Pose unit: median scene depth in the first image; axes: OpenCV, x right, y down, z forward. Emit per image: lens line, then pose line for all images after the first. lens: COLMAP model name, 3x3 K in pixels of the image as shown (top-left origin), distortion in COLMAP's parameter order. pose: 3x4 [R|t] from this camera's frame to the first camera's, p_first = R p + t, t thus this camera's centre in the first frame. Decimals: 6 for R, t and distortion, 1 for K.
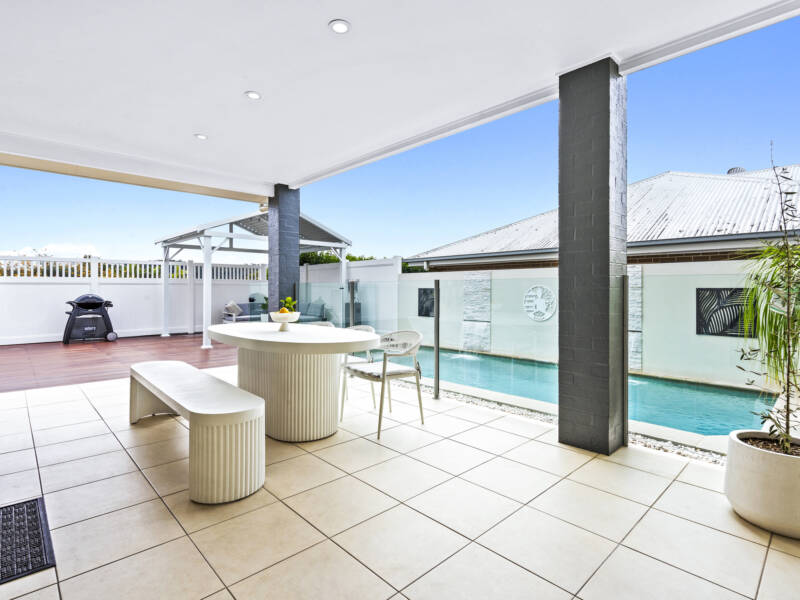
lens RADIAL K [[419.1, 0, 400.0], [0, 419.1, 300.0], [0, 0, 1]] dist [0.002064, 0.000513]
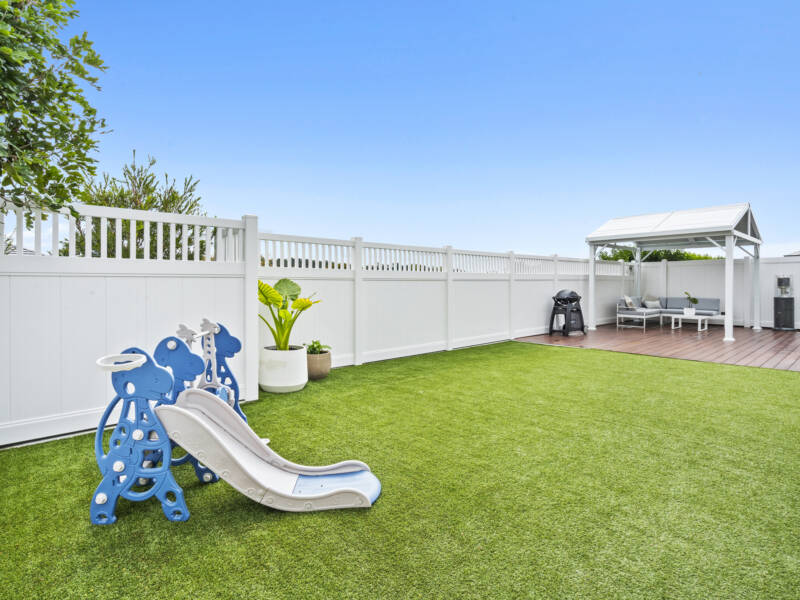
lens RADIAL K [[404.3, 0, 398.1], [0, 404.3, 294.3], [0, 0, 1]] dist [0.003480, 0.000600]
pose [[0.999011, -0.003235, -0.044336, -1.135149], [0.003232, 0.999995, -0.000137, -0.004371], [0.044336, -0.000007, 0.999017, -0.043424]]
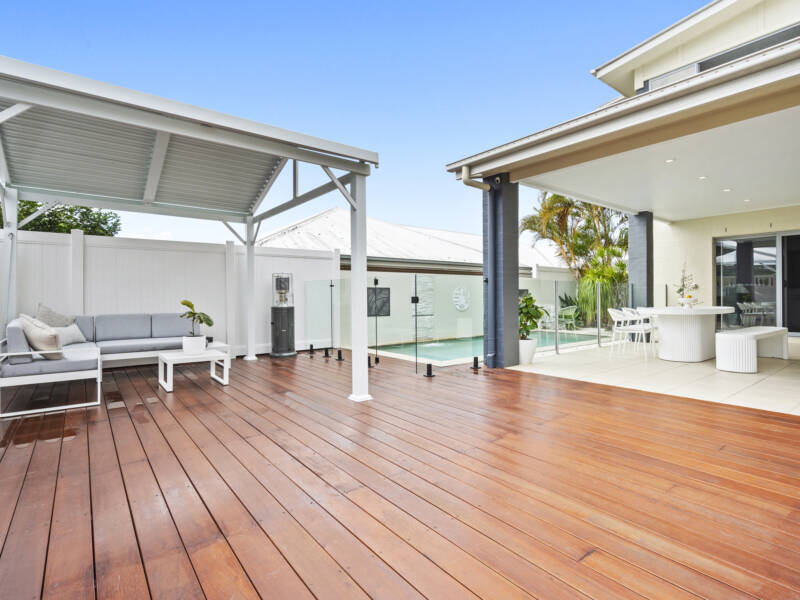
lens RADIAL K [[404.3, 0, 398.1], [0, 404.3, 294.3], [0, 0, 1]] dist [0.003480, 0.000600]
pose [[0.096121, 0.005230, 0.995356, -0.853497], [0.034100, 0.999382, -0.008545, -0.001933], [-0.994785, 0.034762, 0.095883, 0.828216]]
